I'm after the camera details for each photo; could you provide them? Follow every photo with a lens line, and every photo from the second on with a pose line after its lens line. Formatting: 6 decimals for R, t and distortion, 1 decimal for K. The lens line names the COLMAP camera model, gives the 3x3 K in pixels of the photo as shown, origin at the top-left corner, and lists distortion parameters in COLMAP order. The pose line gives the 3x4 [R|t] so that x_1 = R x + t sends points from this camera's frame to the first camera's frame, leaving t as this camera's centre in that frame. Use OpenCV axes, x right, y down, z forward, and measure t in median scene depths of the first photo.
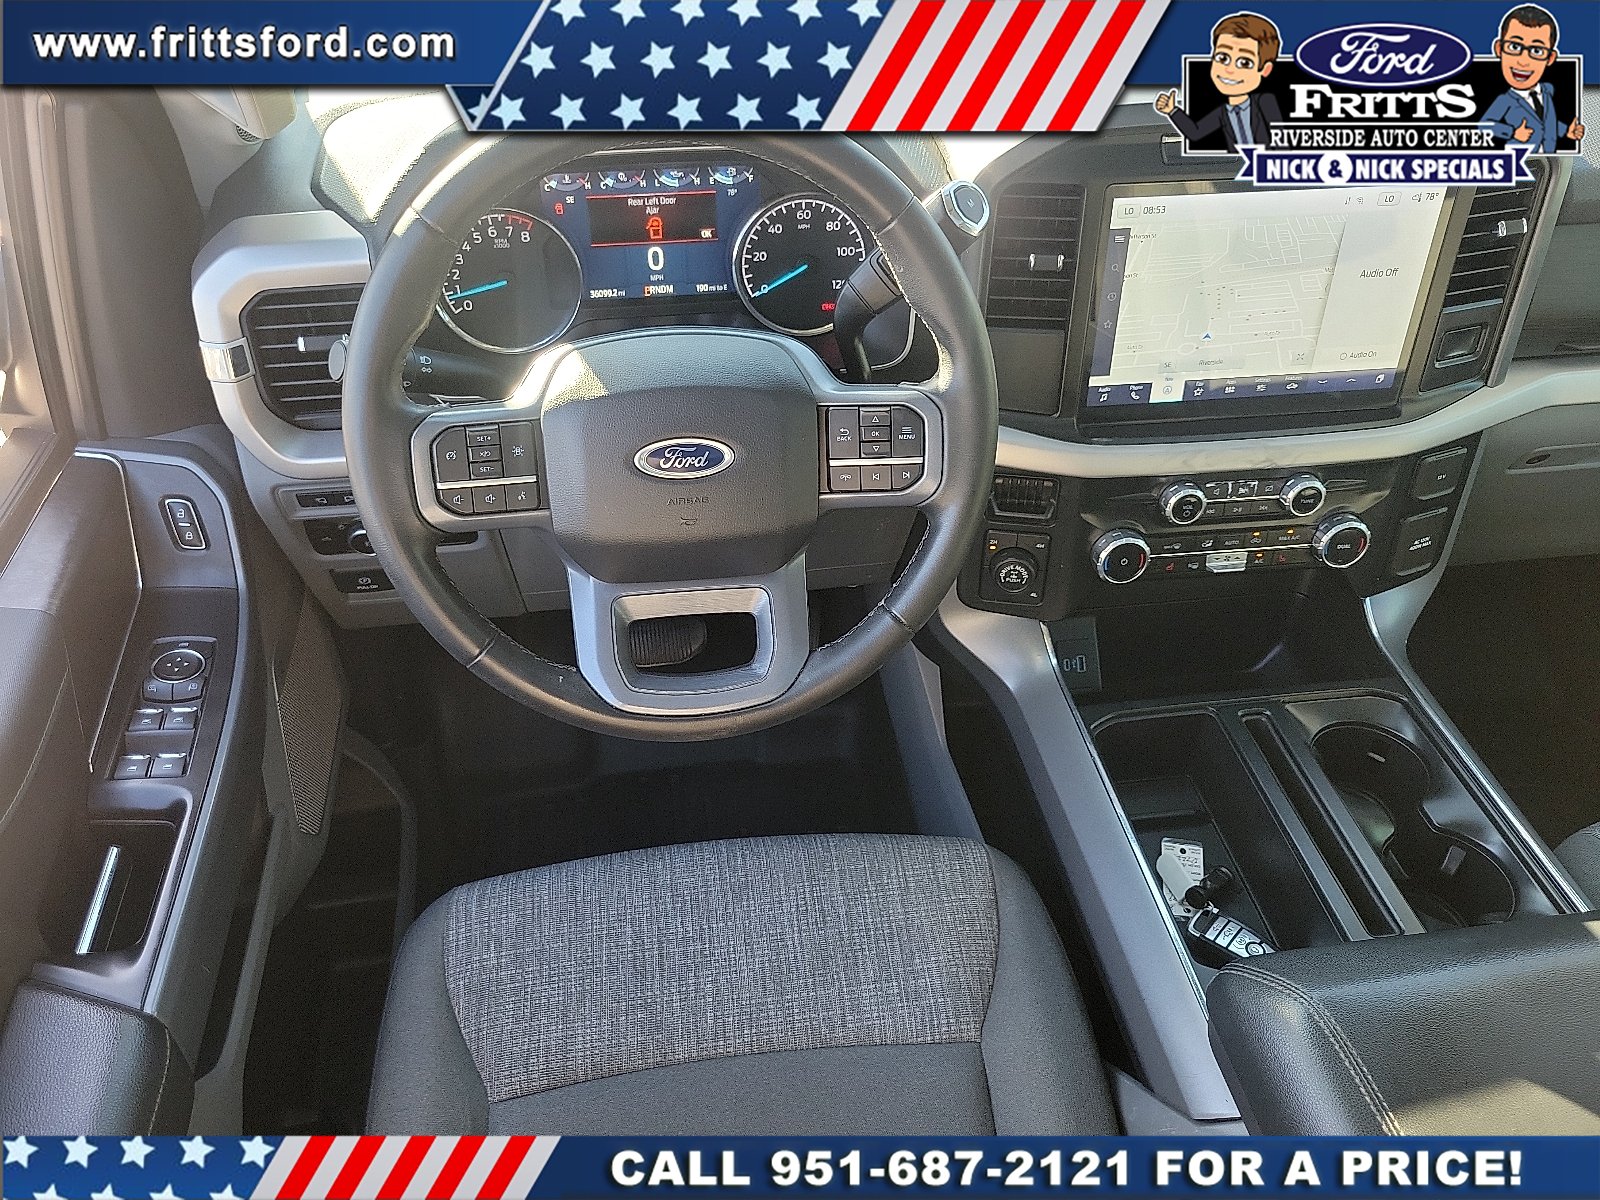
lens RADIAL K [[1220.4, 0, 787.7], [0, 1220.4, 607.9], [0, 0, 1]] dist [0.033602, -0.024214]
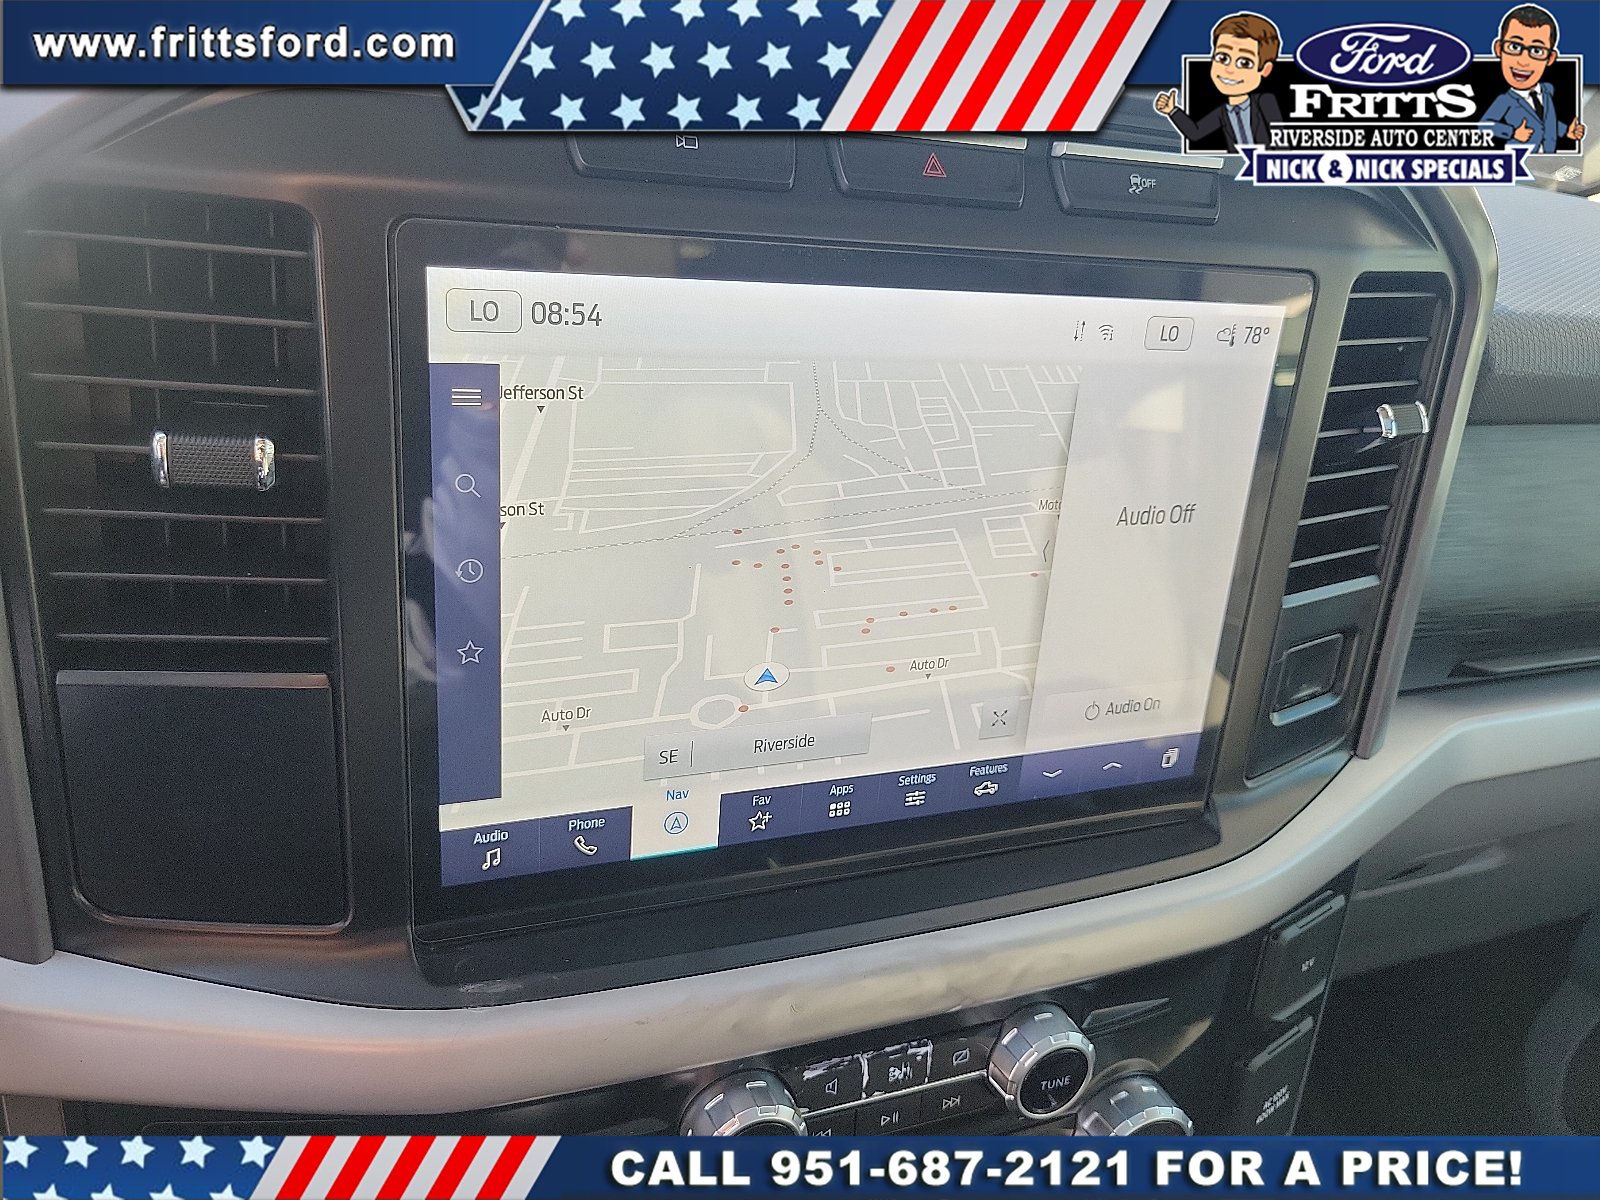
lens RADIAL K [[1220.4, 0, 800.0], [0, 1220.4, 606.9], [0, 0, 1]] dist [0.033602, -0.024214]
pose [[0.957030, -0.013834, 0.289660, 0.238864], [0.078868, 0.973627, -0.214078, -0.158029], [-0.279059, 0.227724, 0.932881, 0.632871]]
